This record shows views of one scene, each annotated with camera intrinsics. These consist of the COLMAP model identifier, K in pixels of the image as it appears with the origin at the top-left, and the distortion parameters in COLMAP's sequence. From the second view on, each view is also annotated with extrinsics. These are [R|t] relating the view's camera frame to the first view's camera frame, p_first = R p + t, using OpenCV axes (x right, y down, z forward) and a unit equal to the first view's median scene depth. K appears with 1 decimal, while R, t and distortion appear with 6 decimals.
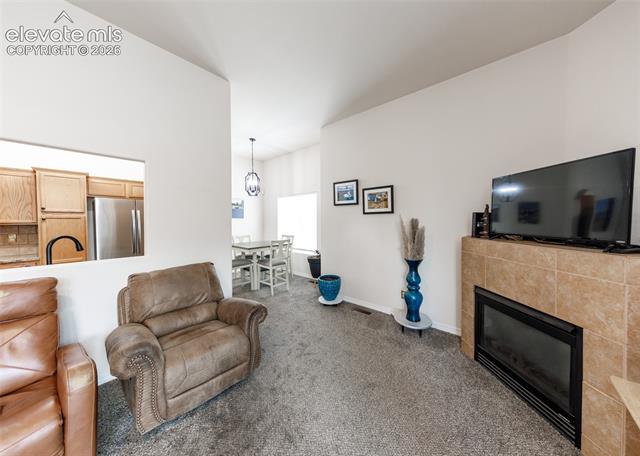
lens RADIAL K [[216.0, 0, 333.4], [0, 216.0, 226.0], [0, 0, 1]] dist [-0.000382, -0.000016]
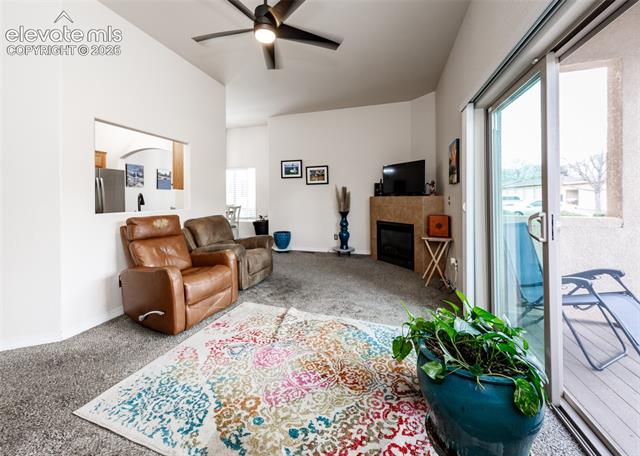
lens RADIAL K [[251.2, 0, 319.7], [0, 251.2, 200.9], [0, 0, 1]] dist [0.001707, -0.000435]
pose [[0.915836, -0.011676, 0.401383, -0.479087], [0.018699, 0.999733, -0.013584, 0.080344], [-0.401117, 0.019946, 0.915809, -0.575106]]
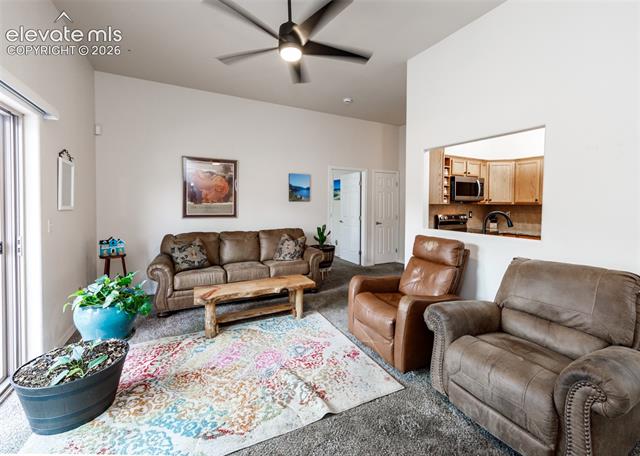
lens RADIAL K [[276.8, 0, 330.7], [0, 276.8, 206.0], [0, 0, 1]] dist [0.002022, -0.000698]
pose [[-0.356731, 0.012365, -0.934125, 0.261473], [-0.030176, 0.999238, 0.024751, -0.000453], [0.933720, 0.037017, -0.356087, 0.394386]]
